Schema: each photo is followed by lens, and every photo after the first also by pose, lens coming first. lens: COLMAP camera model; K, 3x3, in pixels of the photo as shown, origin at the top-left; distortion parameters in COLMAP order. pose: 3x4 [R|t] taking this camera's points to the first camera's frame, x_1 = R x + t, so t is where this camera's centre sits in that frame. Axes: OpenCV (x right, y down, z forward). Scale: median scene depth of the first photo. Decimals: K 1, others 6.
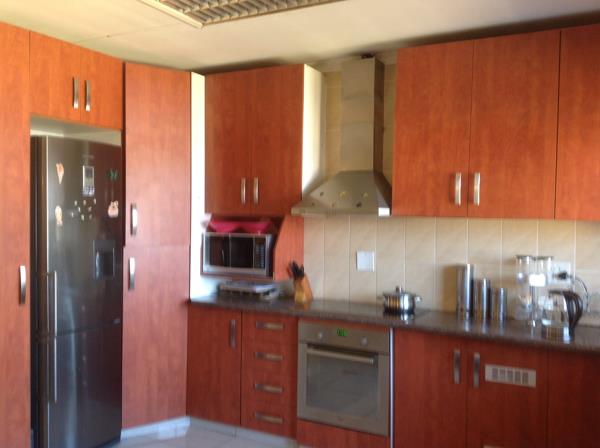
lens RADIAL K [[562.2, 0, 292.8], [0, 562.2, 224.7], [0, 0, 1]] dist [0.226444, -0.545714]
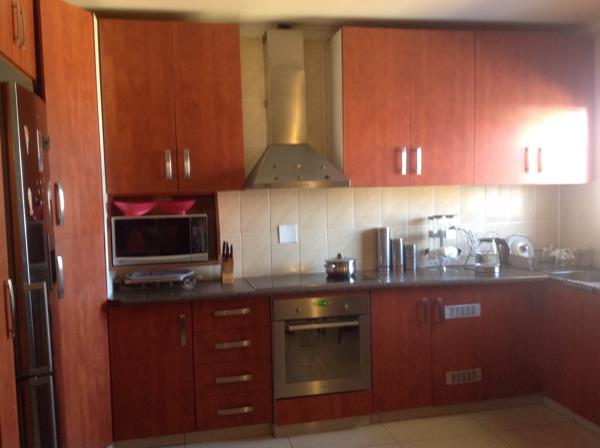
lens RADIAL K [[562.2, 0, 292.8], [0, 562.2, 224.7], [0, 0, 1]] dist [0.226444, -0.545714]
pose [[0.755505, -0.074316, 0.650915, -0.582449], [0.049219, 0.997176, 0.056722, -0.009941], [-0.653292, -0.010816, 0.757029, 0.255810]]
